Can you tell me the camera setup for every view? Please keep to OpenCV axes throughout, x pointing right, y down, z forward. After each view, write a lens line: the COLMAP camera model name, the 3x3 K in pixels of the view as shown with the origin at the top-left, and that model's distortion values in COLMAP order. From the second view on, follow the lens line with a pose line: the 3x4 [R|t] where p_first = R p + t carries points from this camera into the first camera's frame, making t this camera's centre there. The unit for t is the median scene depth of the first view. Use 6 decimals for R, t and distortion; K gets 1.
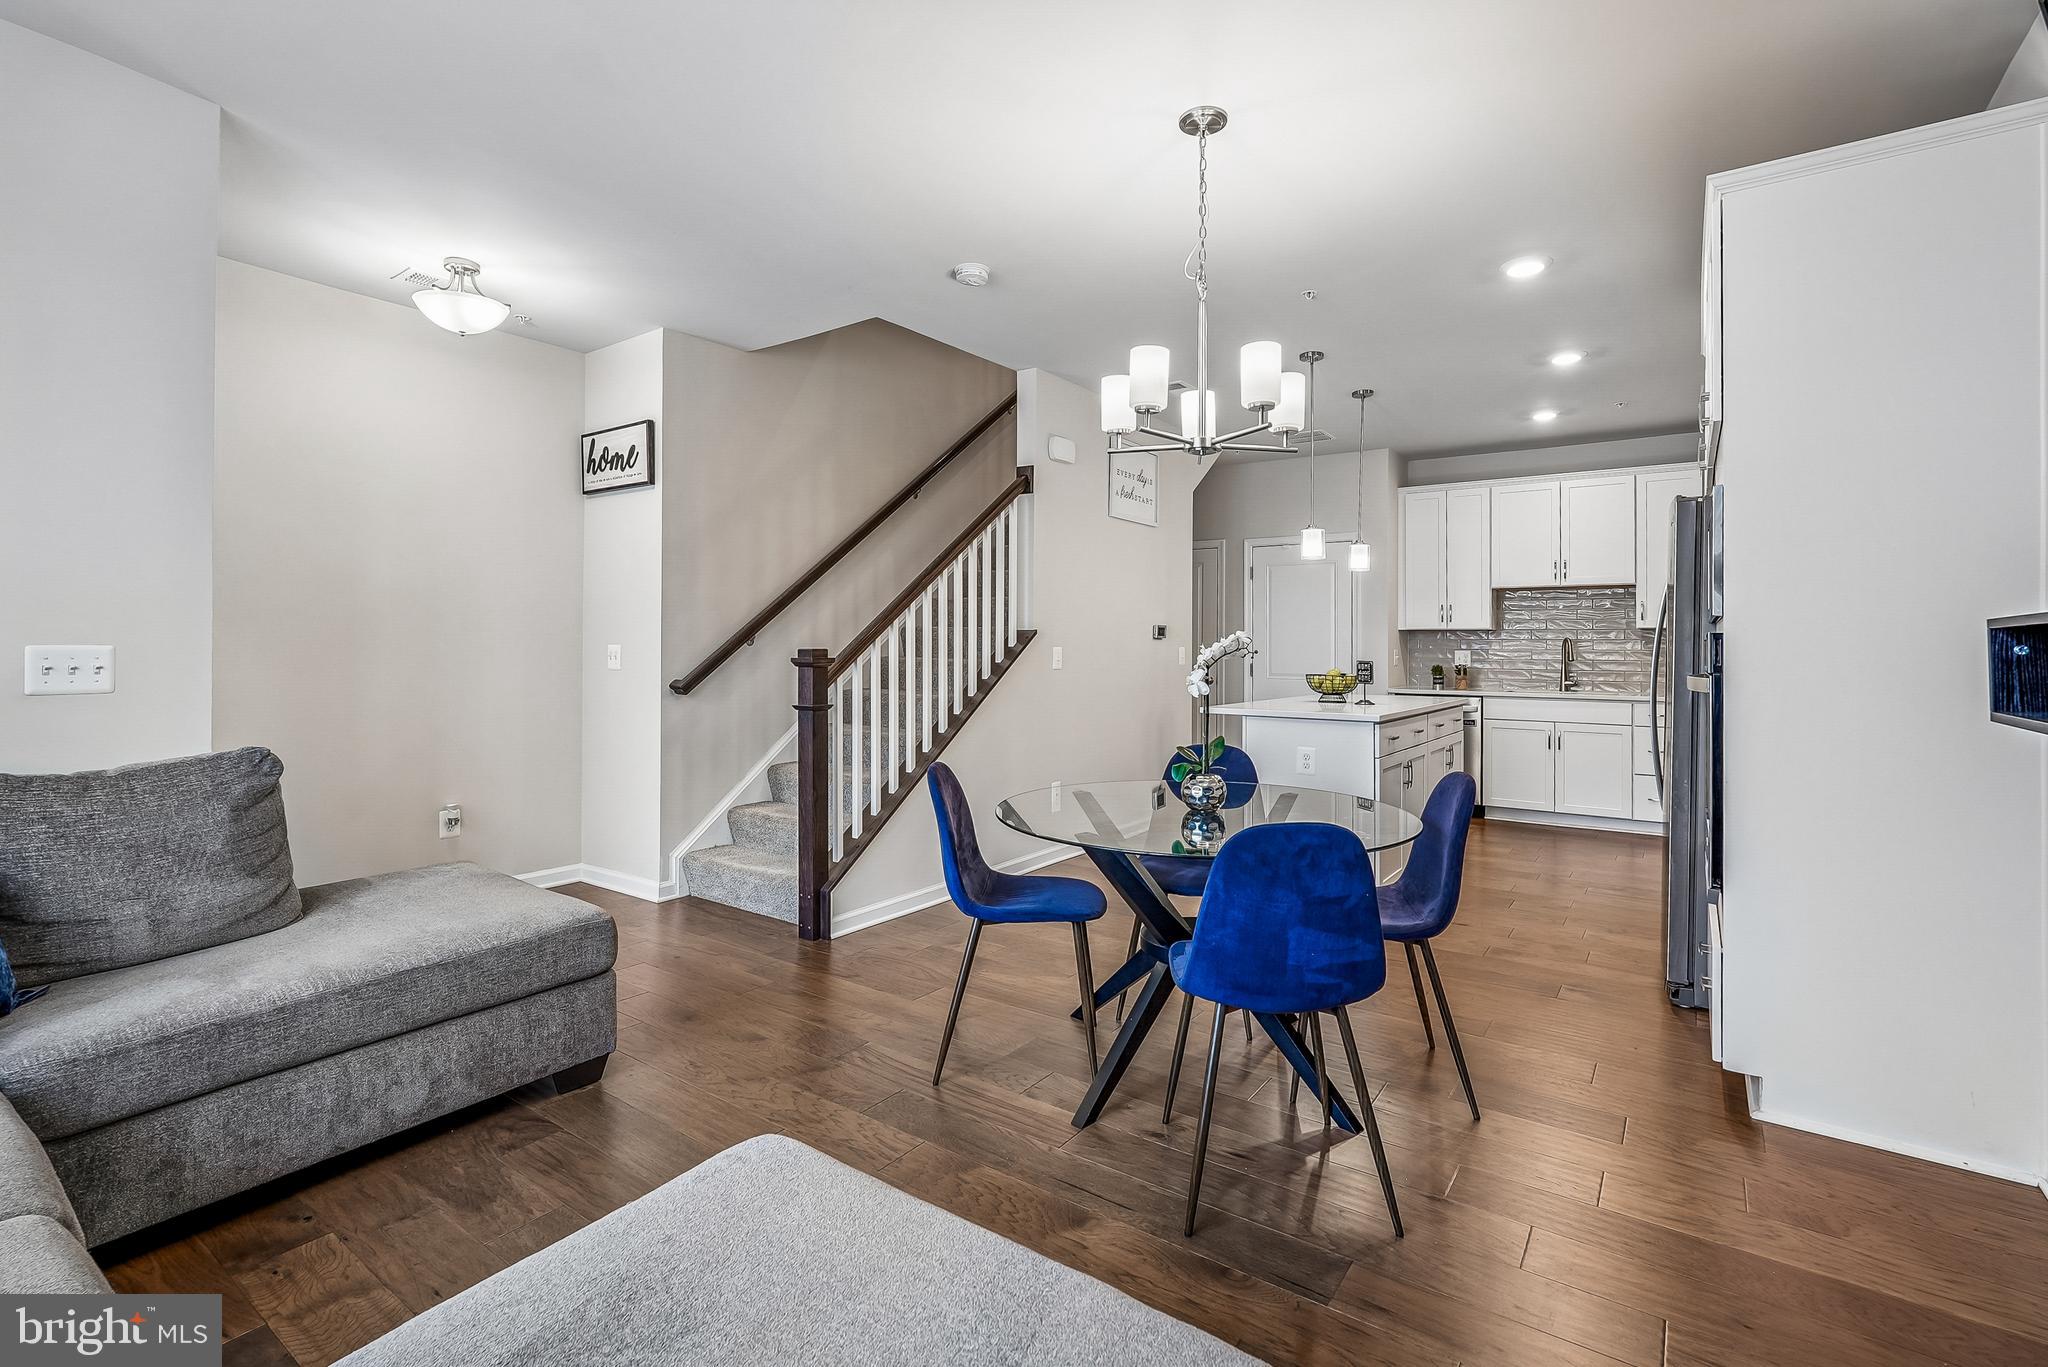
lens RADIAL K [[939.6, 0, 1033.8], [0, 939.6, 627.8], [0, 0, 1]] dist [-0.001051, 0.000029]
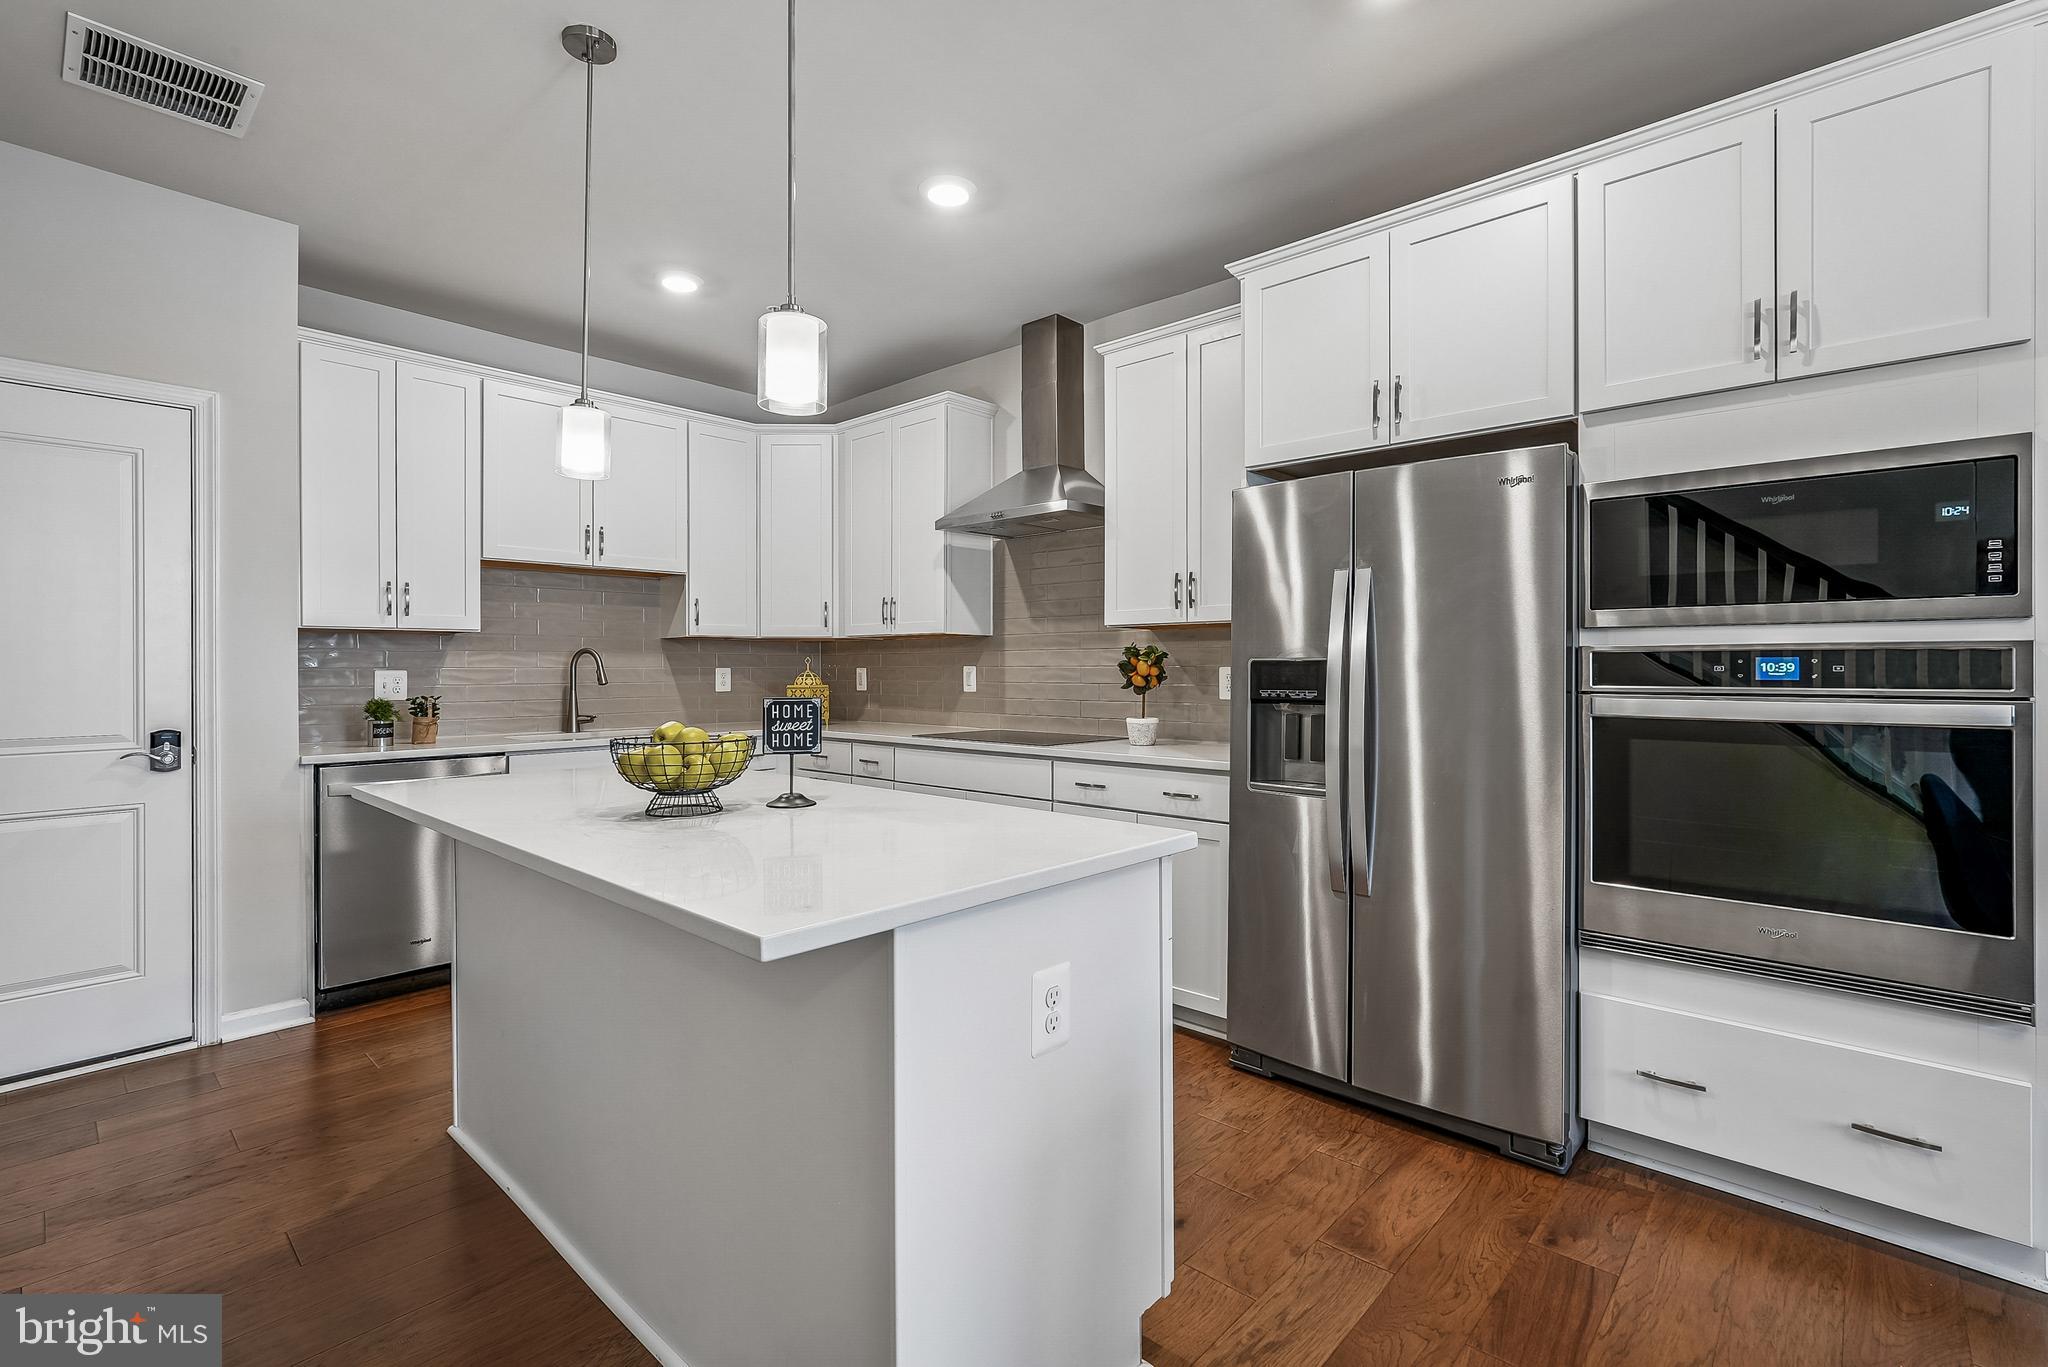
lens RADIAL K [[917.3, 0, 1026.9], [0, 917.3, 672.5], [0, 0, 1]] dist [-0.002540, 0.003691]
pose [[0.129311, -0.012643, 0.991523, -0.025650], [-0.017237, 0.999739, 0.014996, 0.017101], [-0.991454, -0.019030, 0.129059, 0.872229]]
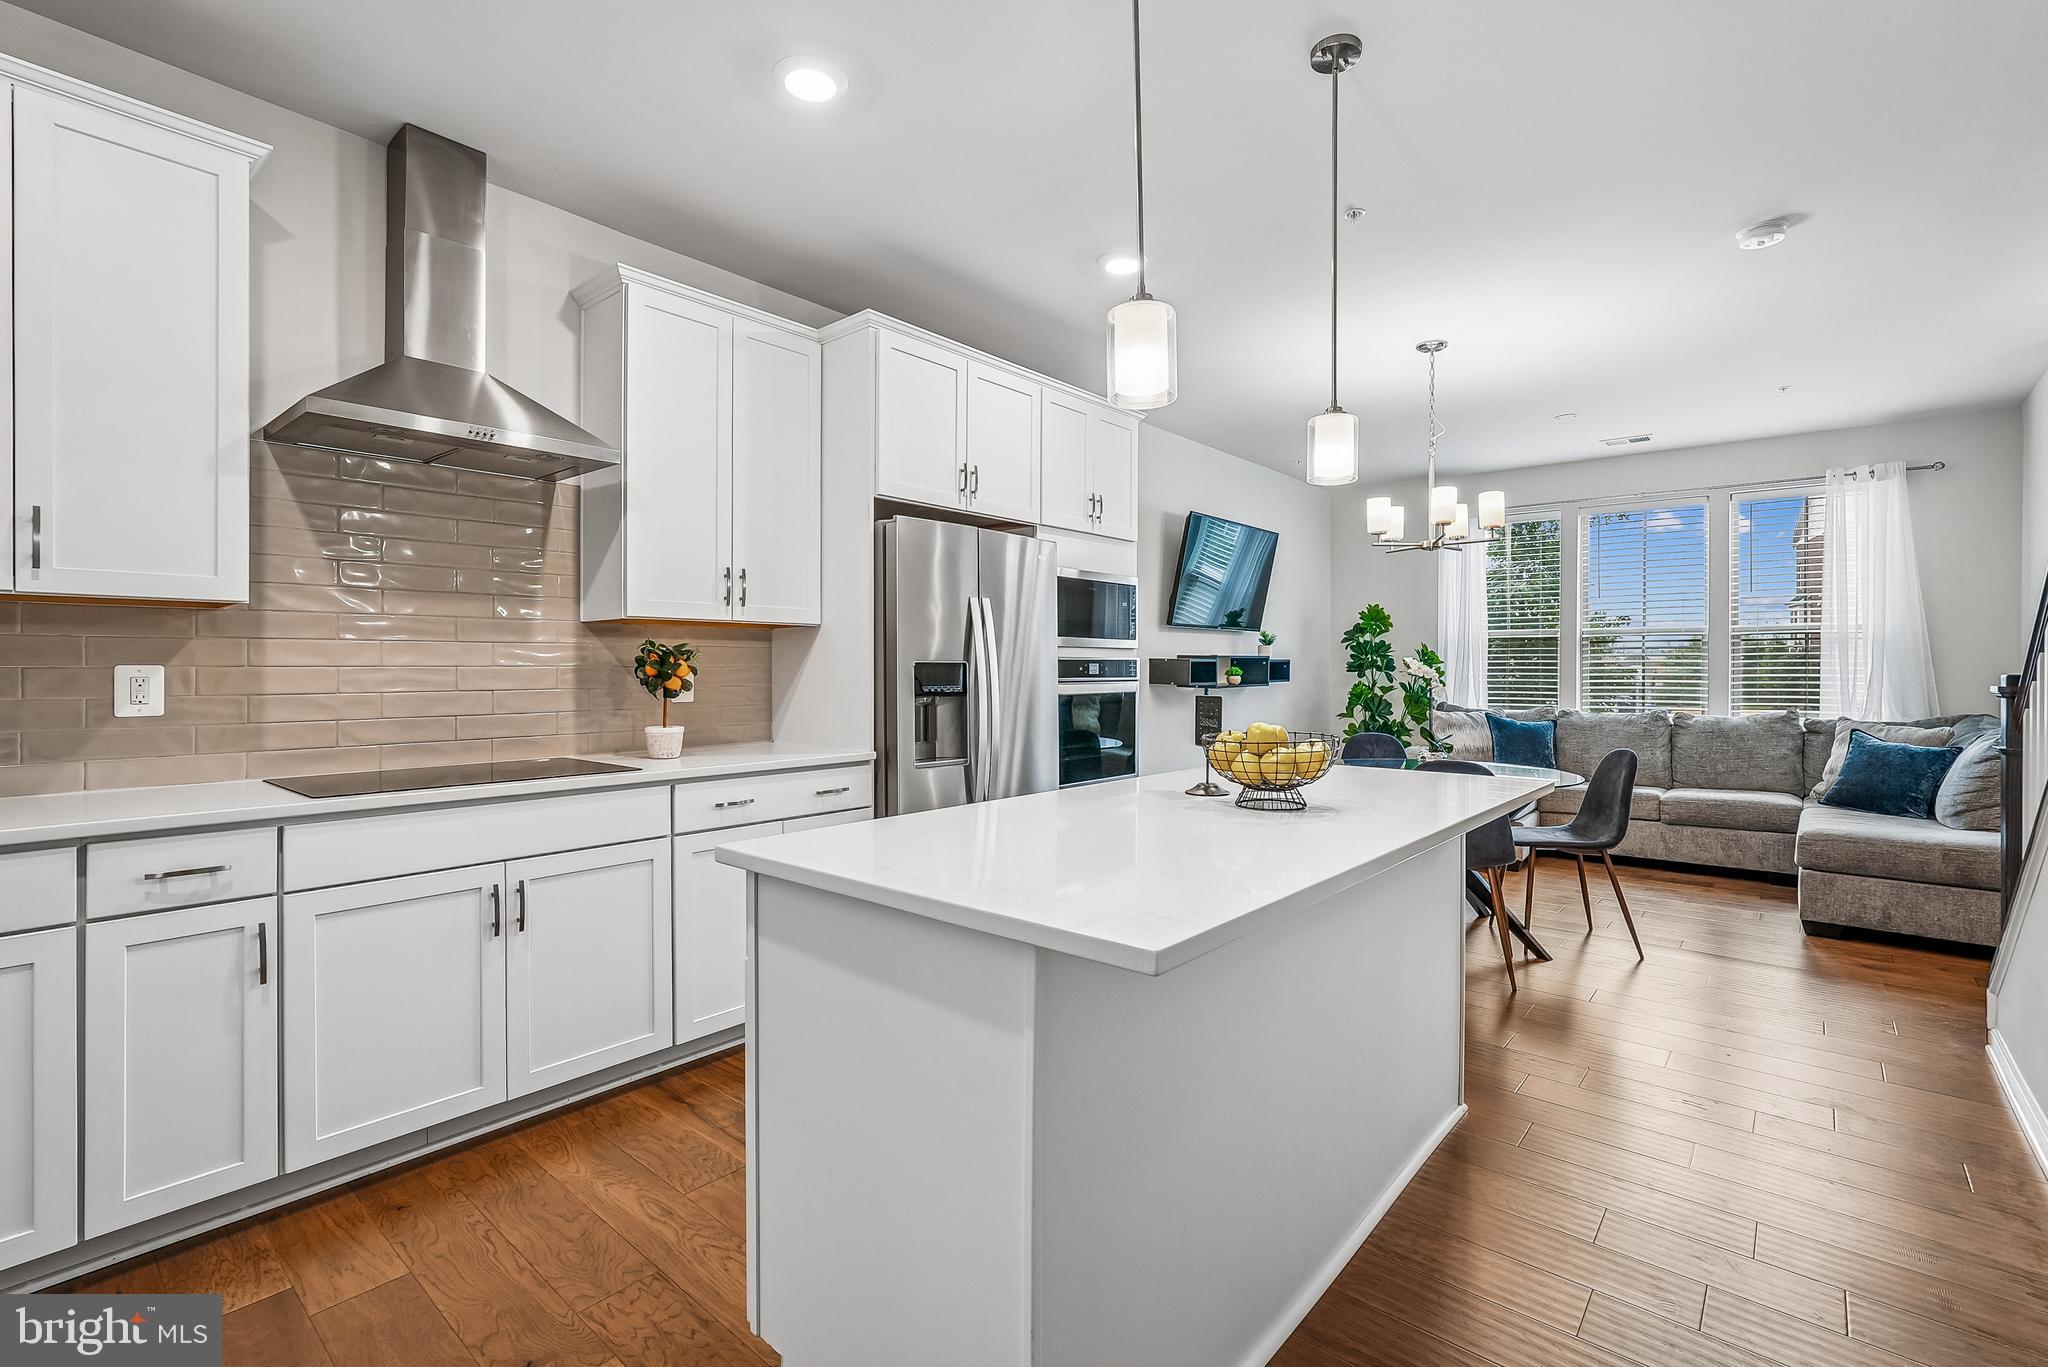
lens RADIAL K [[917.3, 0, 1026.9], [0, 917.3, 672.5], [0, 0, 1]] dist [-0.002540, 0.003691]
pose [[-0.995442, -0.008956, 0.094948, 0.413872], [-0.010244, 0.999862, -0.013088, 0.031761], [-0.094818, -0.014001, -0.995396, 1.489624]]
